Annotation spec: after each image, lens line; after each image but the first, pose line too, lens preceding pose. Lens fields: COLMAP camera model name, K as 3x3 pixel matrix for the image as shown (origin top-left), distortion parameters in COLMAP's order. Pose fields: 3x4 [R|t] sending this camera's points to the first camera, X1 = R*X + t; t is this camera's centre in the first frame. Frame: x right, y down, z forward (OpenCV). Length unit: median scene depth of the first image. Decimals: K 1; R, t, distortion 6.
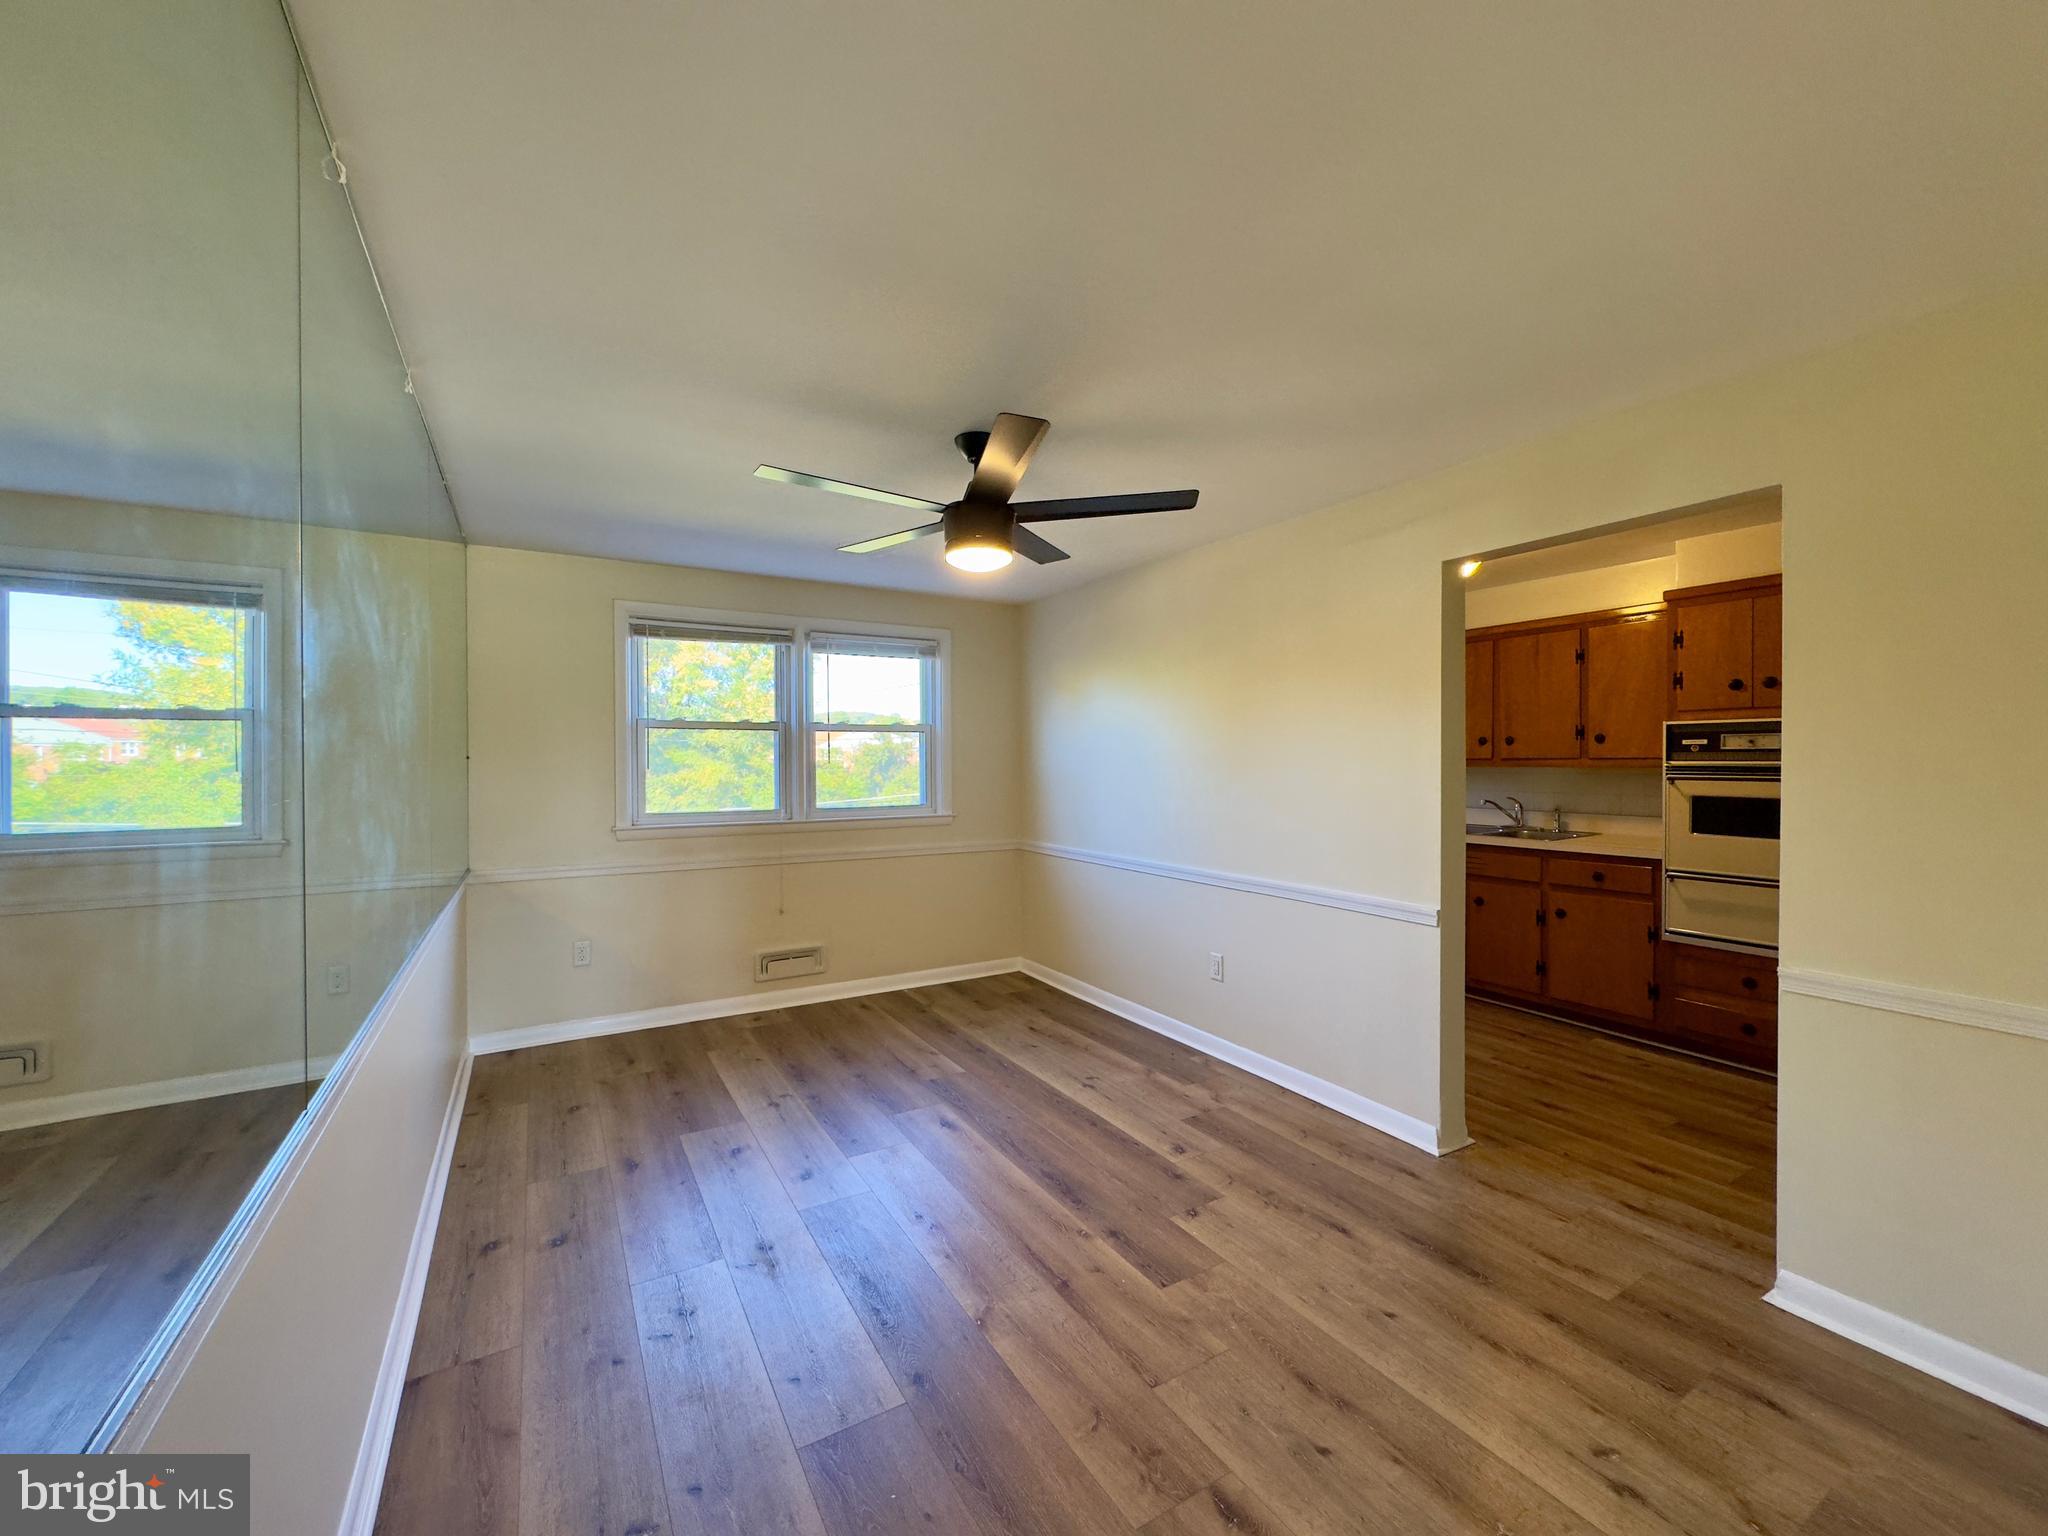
lens RADIAL K [[814.0, 0, 1024.0], [0, 814.0, 768.0], [0, 0, 1]] dist [0.000766, -0.000367]
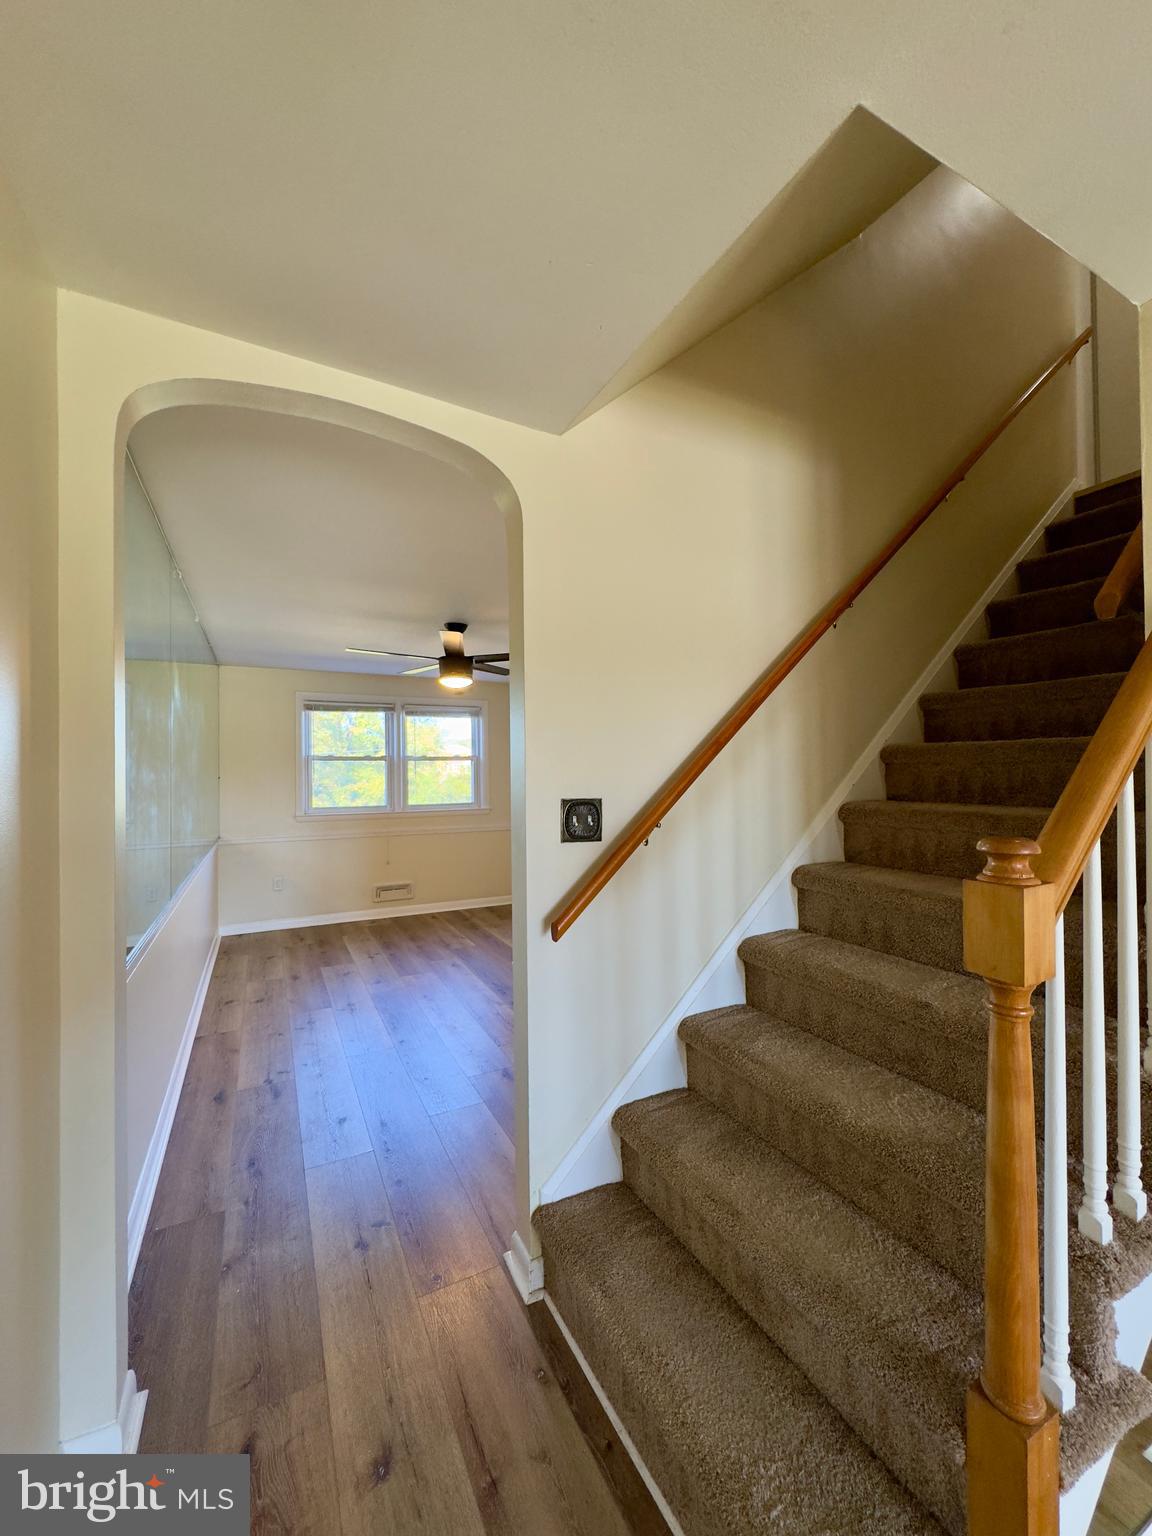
lens RADIAL K [[610.5, 0, 576.0], [0, 610.5, 768.0], [0, 0, 1]] dist [0.000766, -0.000367]
pose [[0.997798, -0.006347, -0.066019, 0.281311], [0.005101, 0.999806, -0.019030, -0.004327], [0.066127, 0.018651, 0.997637, -0.426748]]
